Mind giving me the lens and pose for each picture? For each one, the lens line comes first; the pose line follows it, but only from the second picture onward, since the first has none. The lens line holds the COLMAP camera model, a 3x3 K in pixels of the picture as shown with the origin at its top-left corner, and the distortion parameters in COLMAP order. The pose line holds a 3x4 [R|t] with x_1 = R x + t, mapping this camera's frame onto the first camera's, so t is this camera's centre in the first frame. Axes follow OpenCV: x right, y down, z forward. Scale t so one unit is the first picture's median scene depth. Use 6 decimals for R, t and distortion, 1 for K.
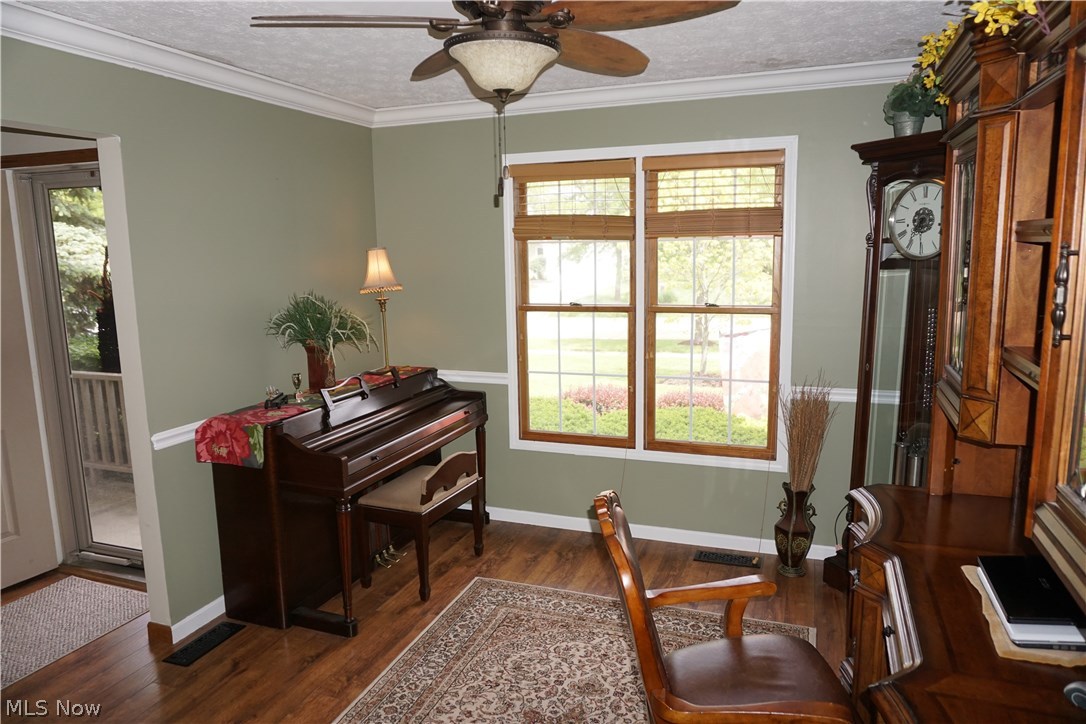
lens RADIAL K [[723.5, 0, 541.1], [0, 723.5, 366.6], [0, 0, 1]] dist [-0.053728, 0.037231]
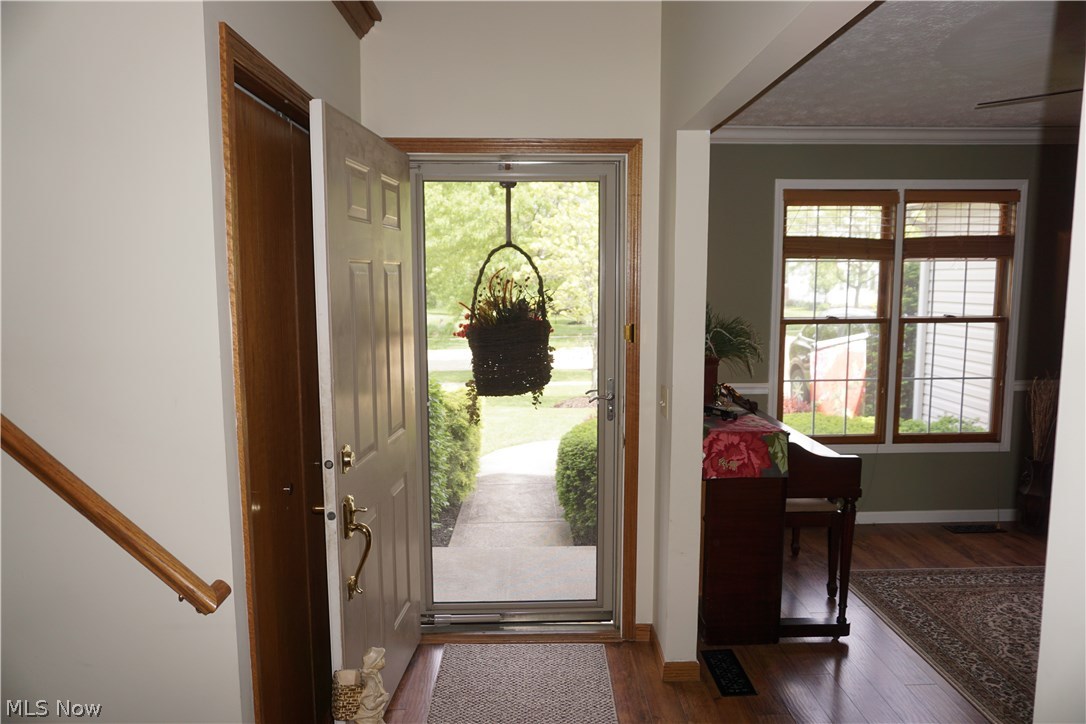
lens RADIAL K [[723.5, 0, 541.1], [0, 723.5, 366.6], [0, 0, 1]] dist [-0.053728, 0.037231]
pose [[0.929043, -0.033618, 0.368441, -0.851629], [0.051099, 0.997978, -0.037787, 0.008710], [-0.366426, 0.053933, 0.928883, 0.159818]]
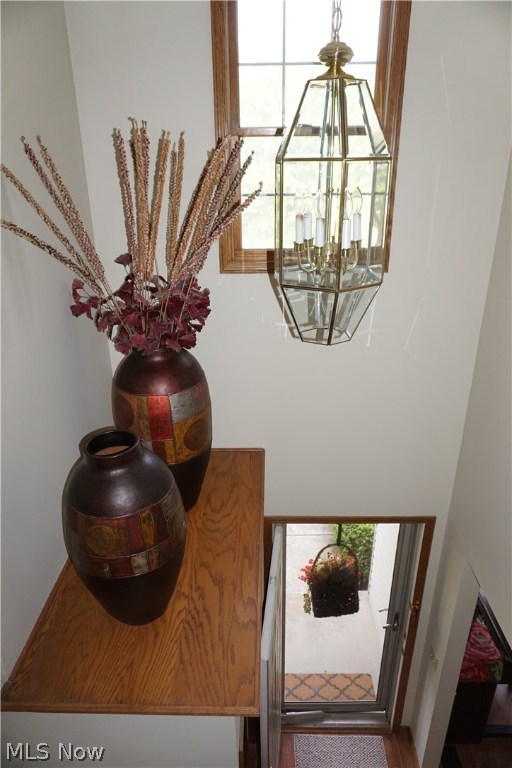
lens RADIAL K [[511.6, 0, 256.0], [0, 511.6, 384.0], [0, 0, 1]] dist [-0.053728, 0.037231]
pose [[0.942280, -0.141376, 0.303516, -0.953191], [0.061456, 0.964112, 0.258284, -0.702538], [-0.329139, -0.224723, 0.917152, 0.212596]]
